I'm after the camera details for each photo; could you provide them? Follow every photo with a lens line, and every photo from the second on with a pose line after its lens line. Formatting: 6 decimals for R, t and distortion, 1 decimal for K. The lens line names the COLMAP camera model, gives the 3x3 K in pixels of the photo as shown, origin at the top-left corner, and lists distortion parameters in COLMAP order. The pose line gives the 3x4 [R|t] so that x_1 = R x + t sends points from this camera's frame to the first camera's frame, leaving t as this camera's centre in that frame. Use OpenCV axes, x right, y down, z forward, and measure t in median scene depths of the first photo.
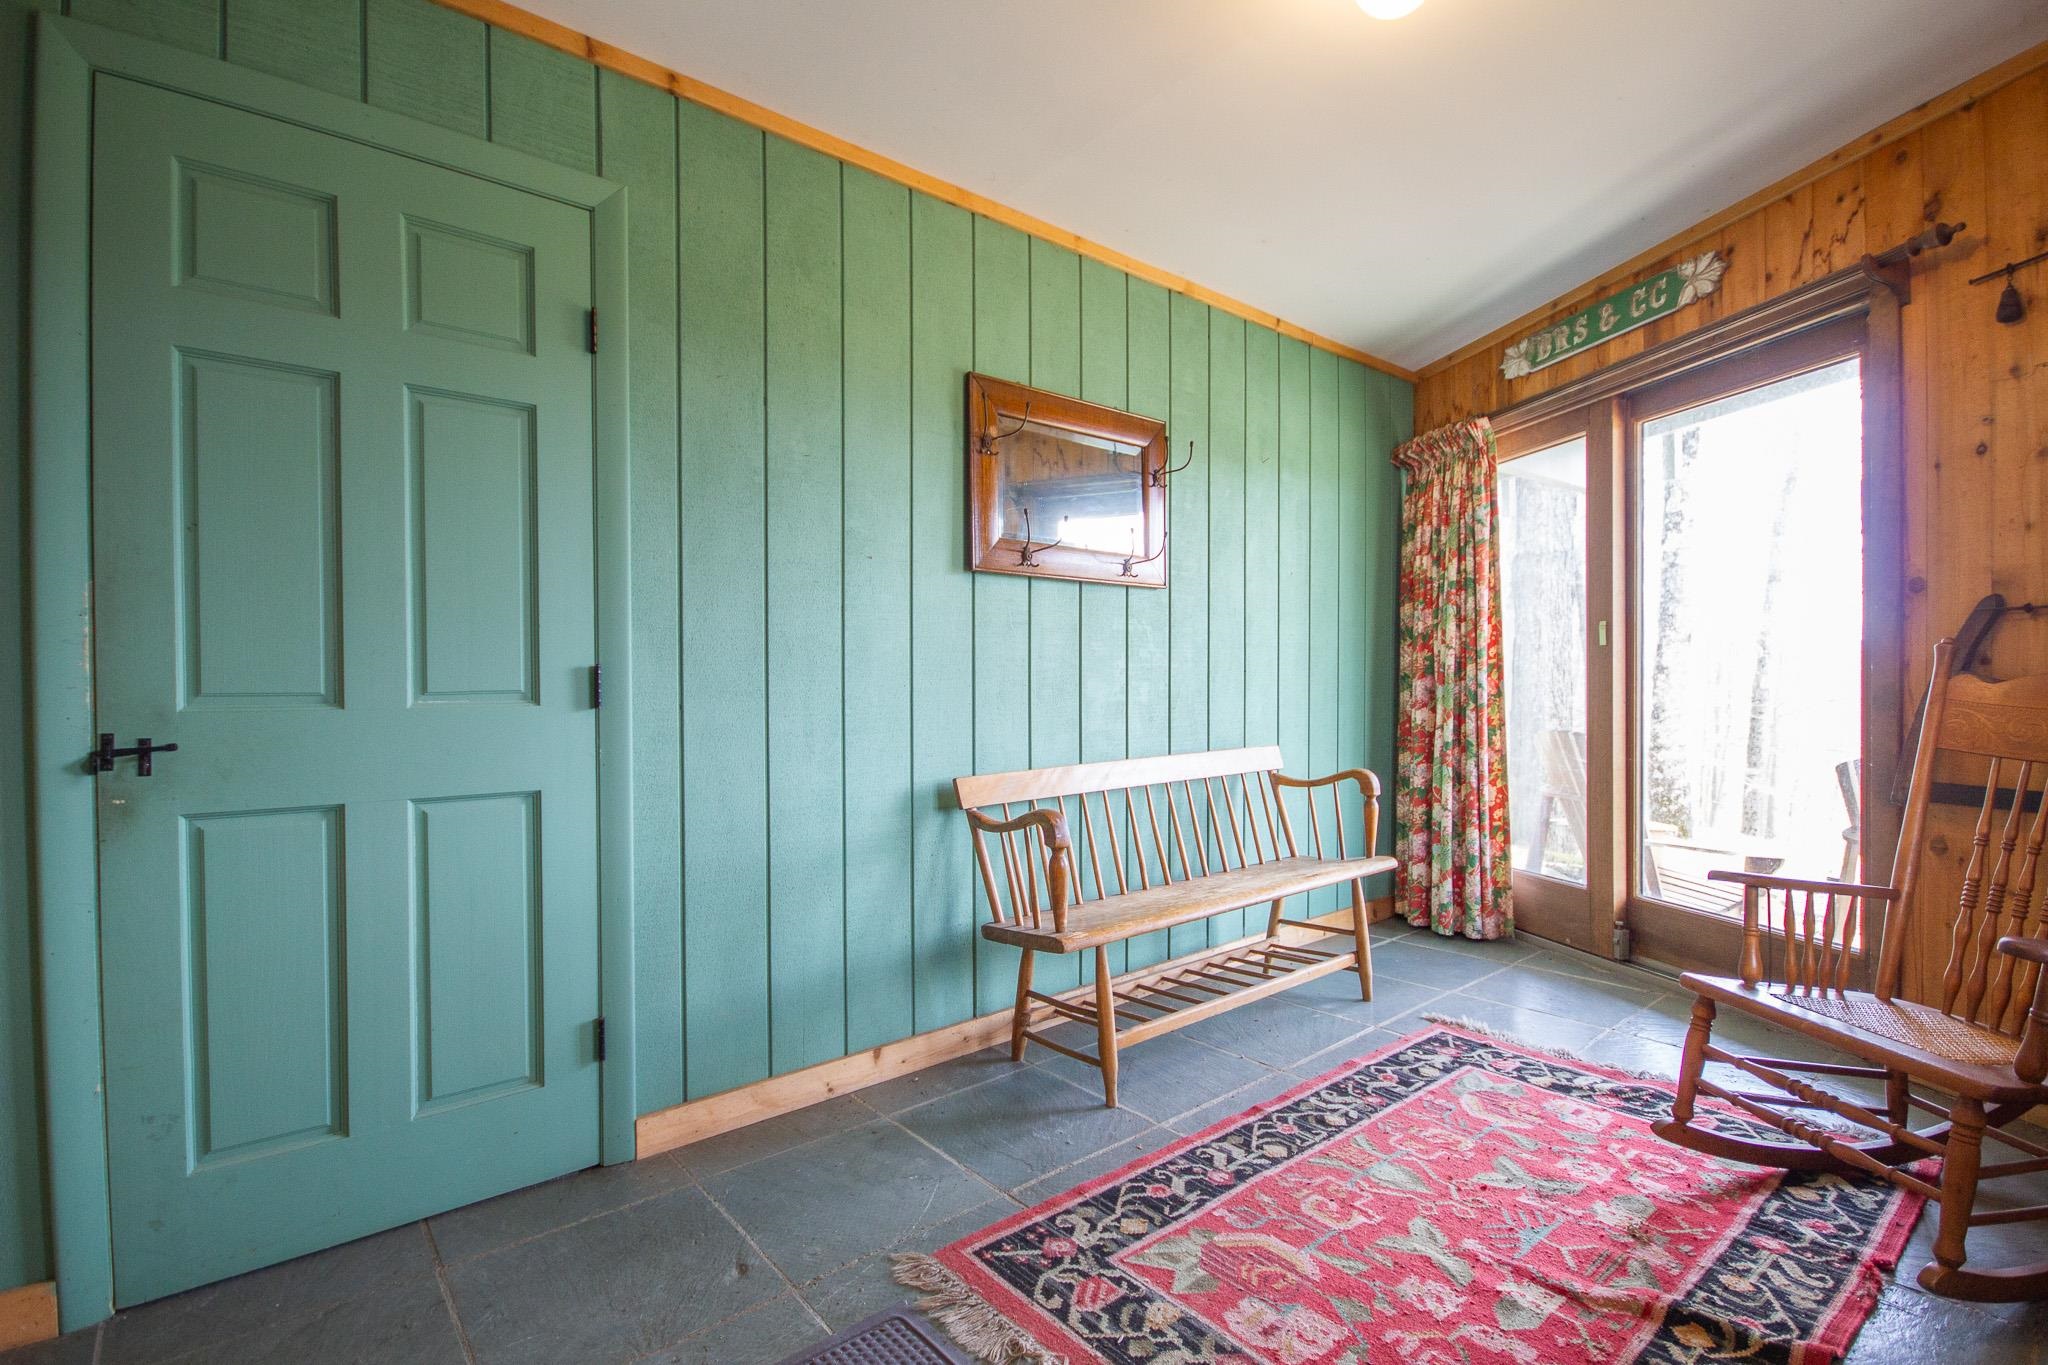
lens RADIAL K [[956.4, 0, 1021.5], [0, 956.4, 692.6], [0, 0, 1]] dist [0.013082, -0.013198]
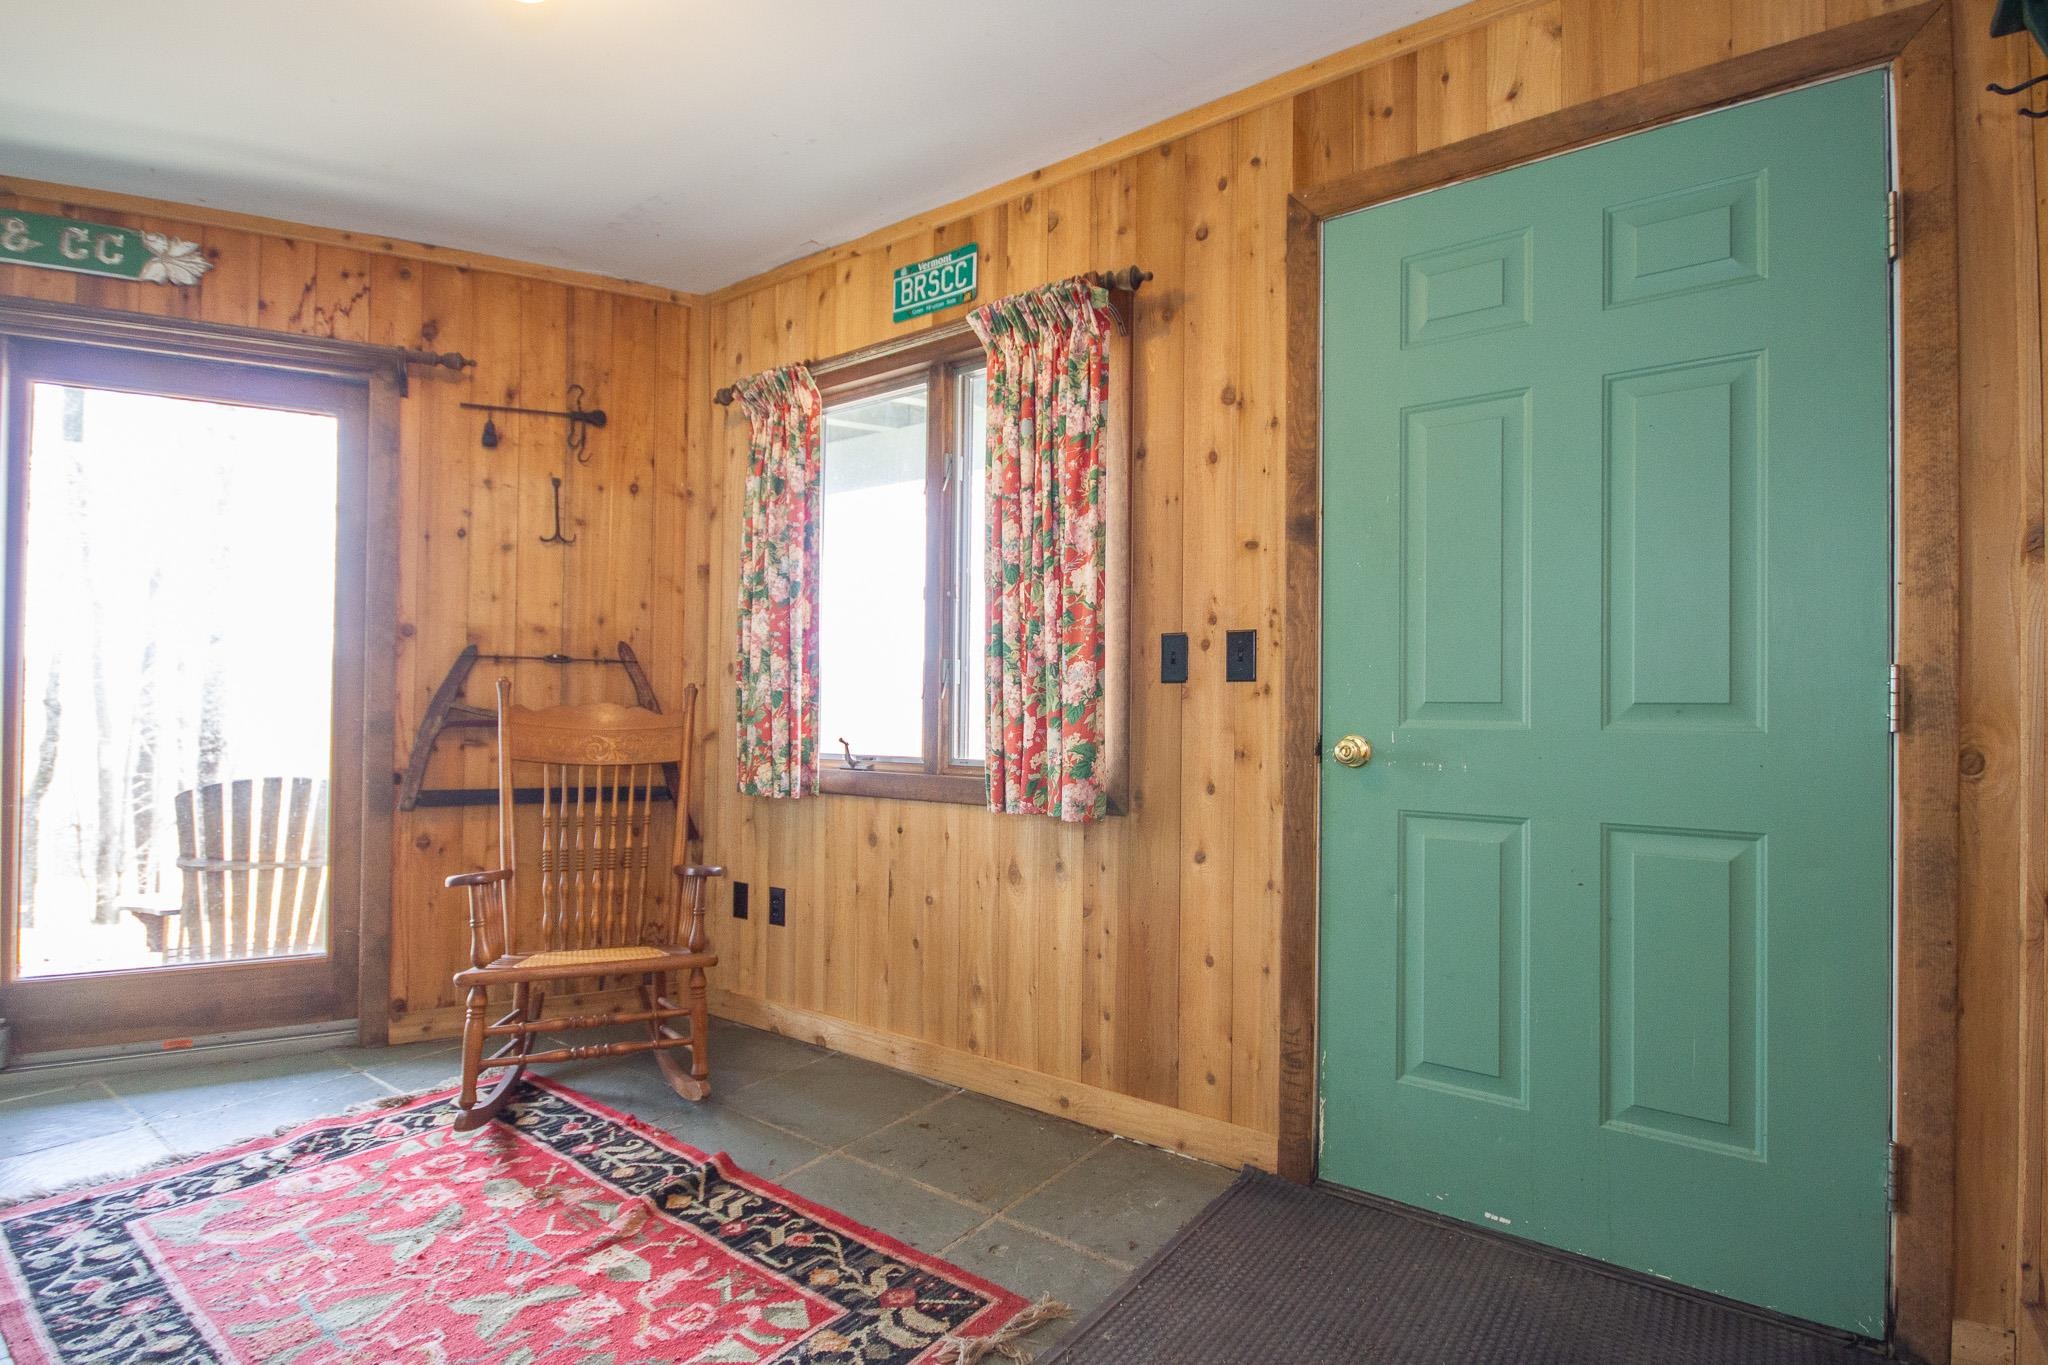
lens RADIAL K [[1031.1, 0, 1019.6], [0, 1031.1, 695.5], [0, 0, 1]] dist [0.013607, -0.018277]
pose [[-0.254413, 0.020475, 0.966879, -0.544082], [0.003103, 0.999788, -0.020355, -0.000178], [-0.967091, -0.002178, -0.254422, 0.600734]]
